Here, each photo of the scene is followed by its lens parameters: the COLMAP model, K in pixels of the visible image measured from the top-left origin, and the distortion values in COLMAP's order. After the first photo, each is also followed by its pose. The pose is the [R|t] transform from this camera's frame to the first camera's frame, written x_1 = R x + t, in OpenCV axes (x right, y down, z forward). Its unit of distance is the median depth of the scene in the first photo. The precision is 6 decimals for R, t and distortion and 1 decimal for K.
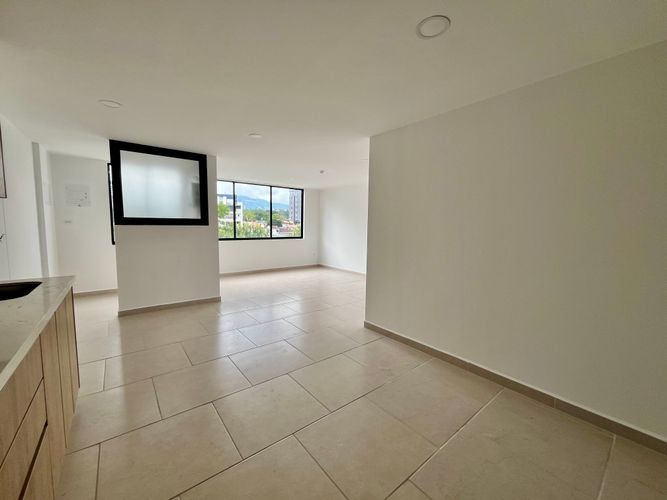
lens RADIAL K [[269.8, 0, 331.5], [0, 269.8, 248.5], [0, 0, 1]] dist [-0.001926, -0.000075]
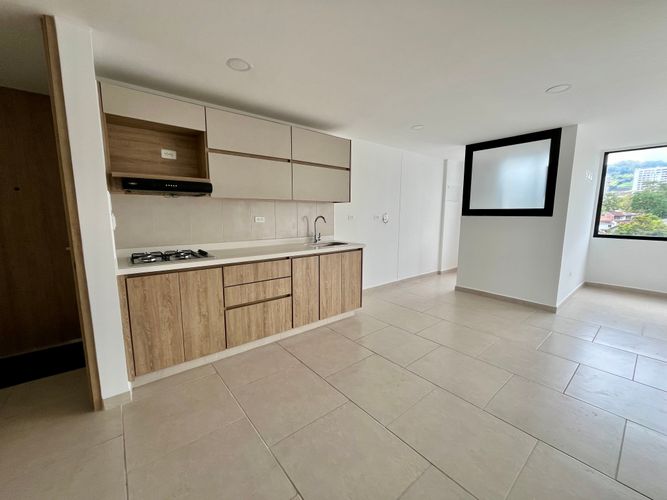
lens RADIAL K [[269.8, 0, 333.3], [0, 269.8, 250.5], [0, 0, 1]] dist [-0.001926, -0.000075]
pose [[0.021324, 0.126807, -0.991698, 0.392862], [-0.090480, 0.988098, 0.124402, -0.028798], [0.995670, 0.087076, 0.032544, 0.367330]]
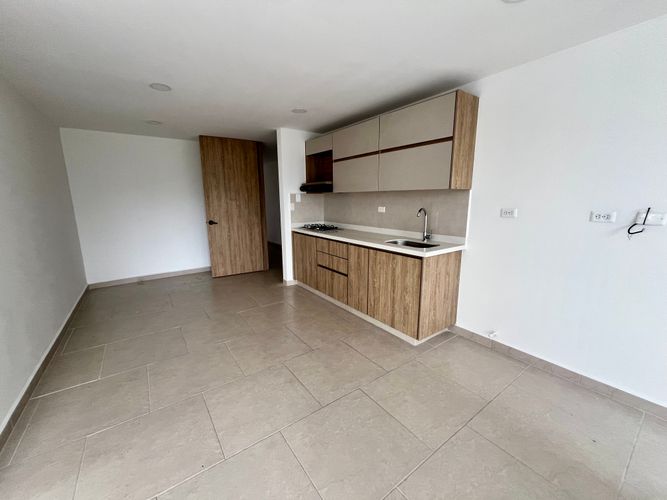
lens RADIAL K [[269.8, 0, 335.6], [0, 269.8, 250.3], [0, 0, 1]] dist [-0.001926, -0.000075]
pose [[-0.998996, -0.018753, 0.040677, -0.310366], [-0.007075, 0.962799, 0.270125, -0.110260], [-0.044229, 0.269566, -0.961966, 1.071109]]
